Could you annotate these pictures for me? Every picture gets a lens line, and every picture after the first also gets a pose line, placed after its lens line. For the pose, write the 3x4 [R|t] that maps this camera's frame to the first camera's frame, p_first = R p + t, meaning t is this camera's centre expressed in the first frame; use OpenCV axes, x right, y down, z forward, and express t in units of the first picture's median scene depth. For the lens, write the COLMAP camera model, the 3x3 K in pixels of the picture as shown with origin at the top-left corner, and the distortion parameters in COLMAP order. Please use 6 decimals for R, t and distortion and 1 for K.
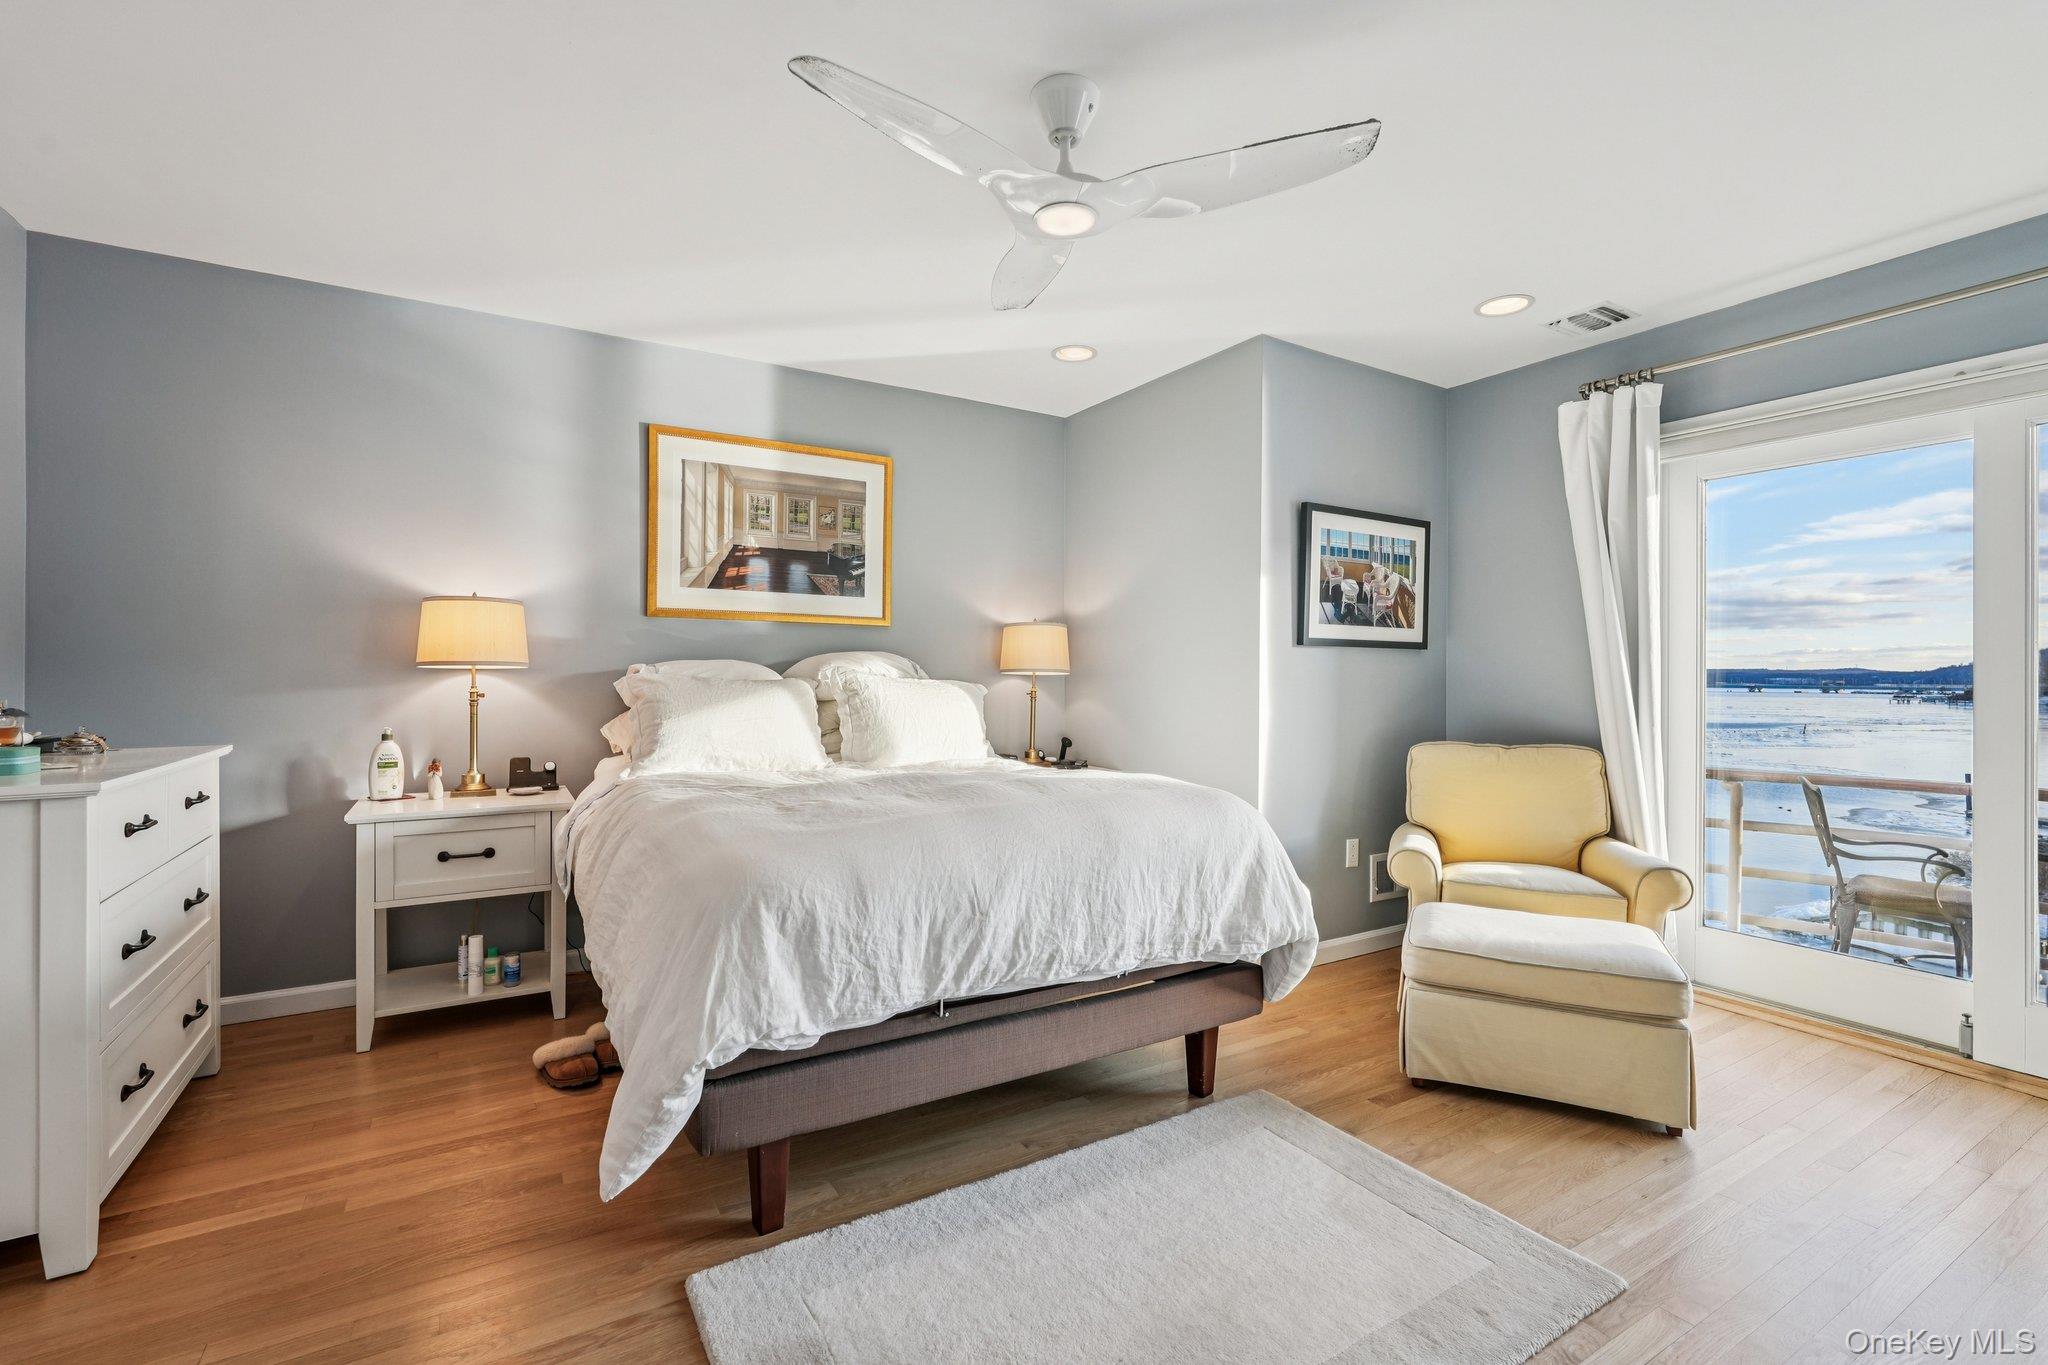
lens RADIAL K [[907.3, 0, 1032.3], [0, 907.3, 676.2], [0, 0, 1]] dist [-0.001377, 0.000242]
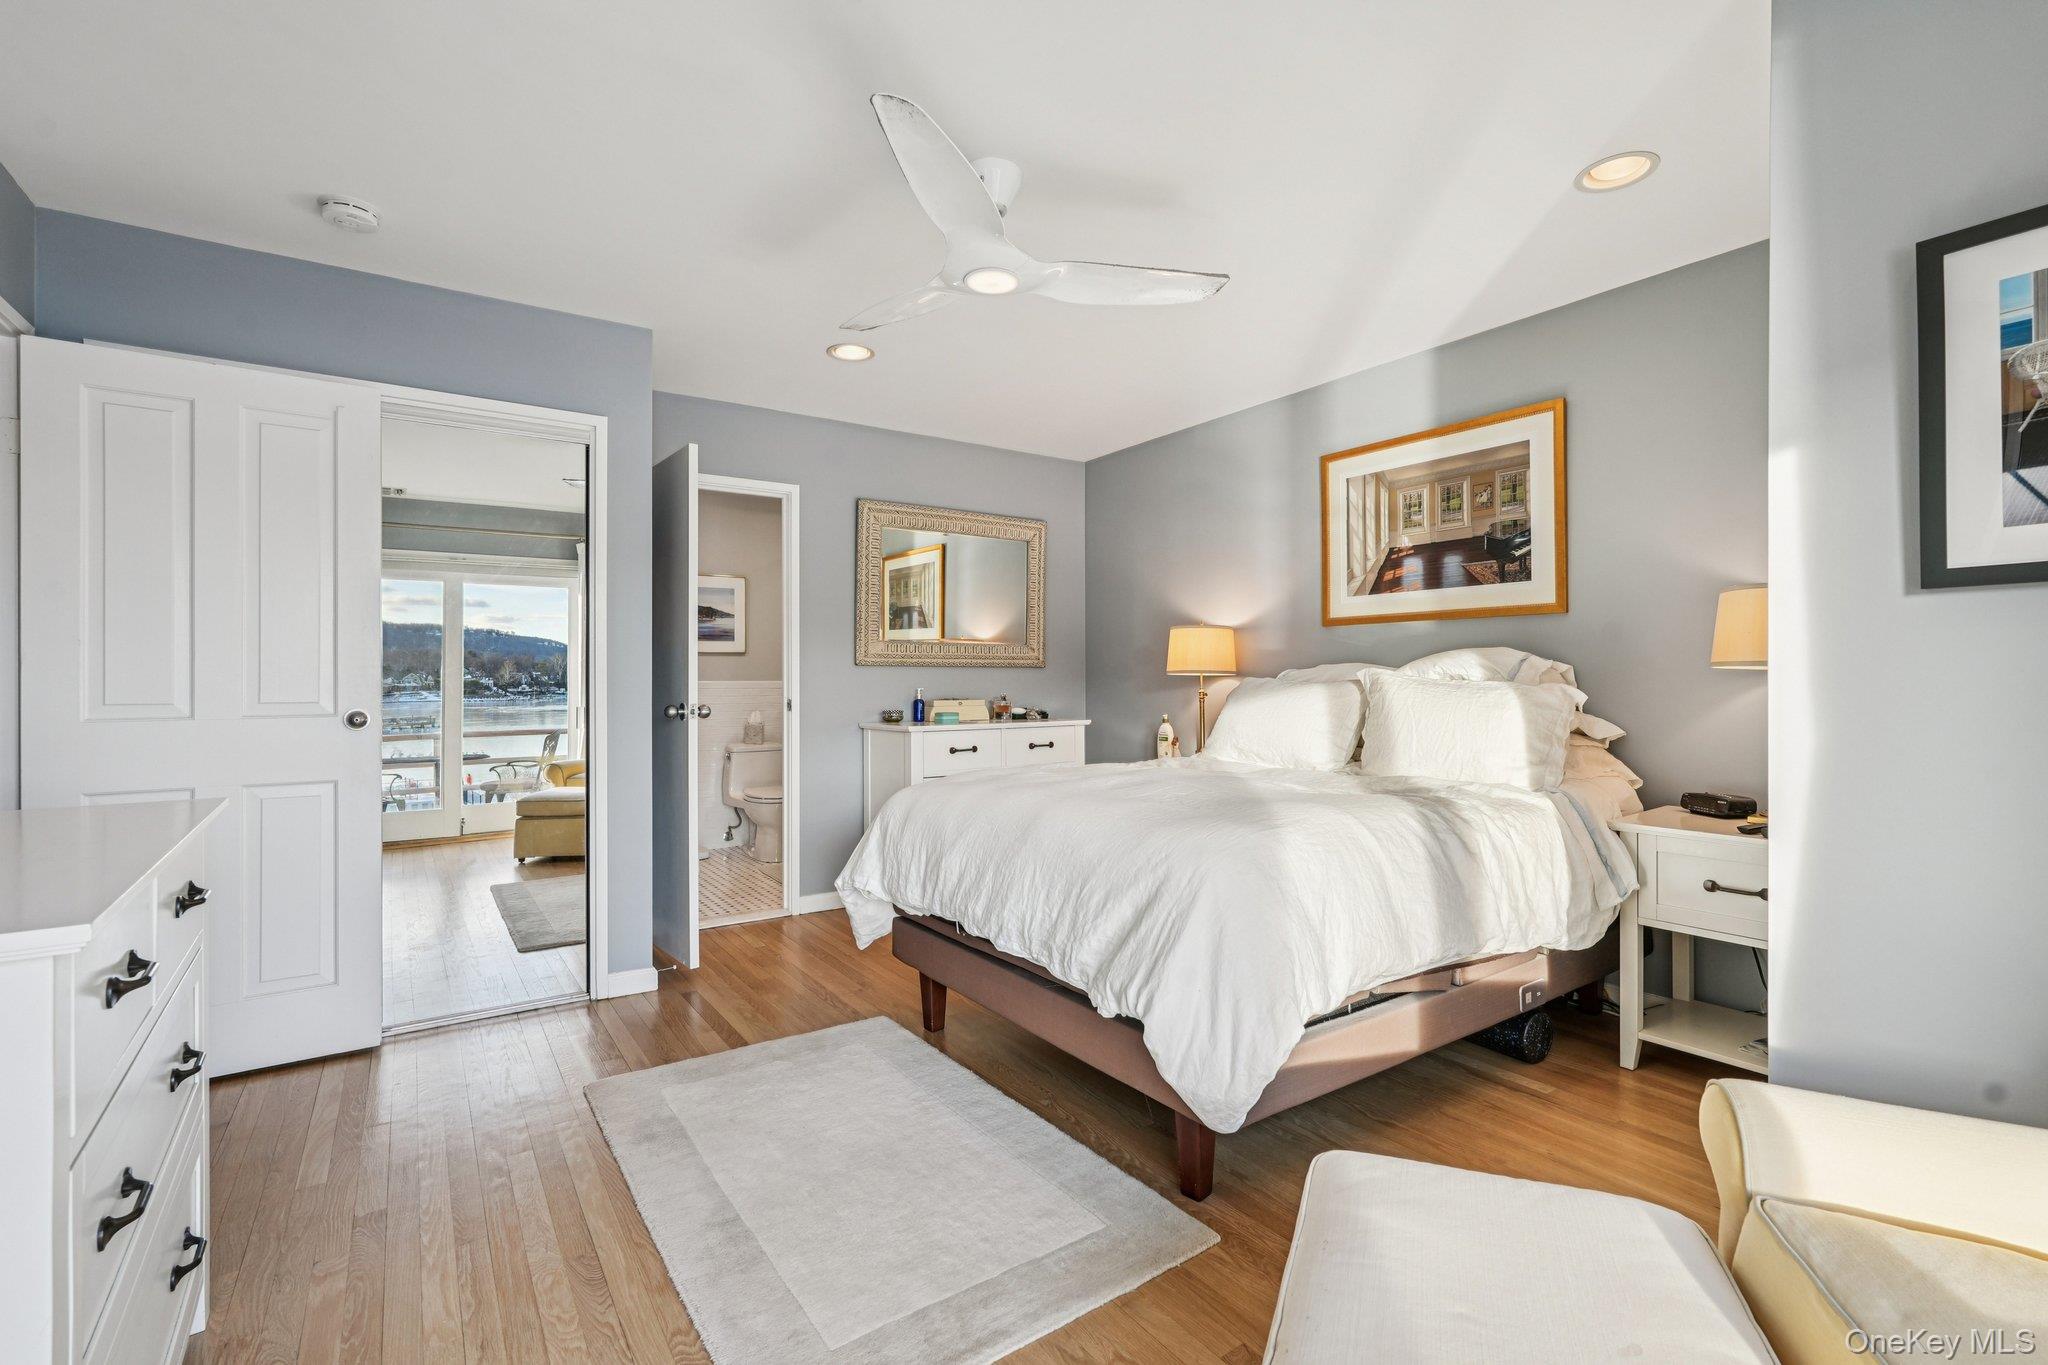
lens RADIAL K [[907.3, 0, 1029.0], [0, 907.3, 685.2], [0, 0, 1]] dist [-0.001377, 0.000242]
pose [[0.069478, -0.003190, -0.997578, 0.641952], [0.003649, 0.999989, -0.002943, 0.008671], [0.997577, -0.003435, 0.069489, 0.525810]]
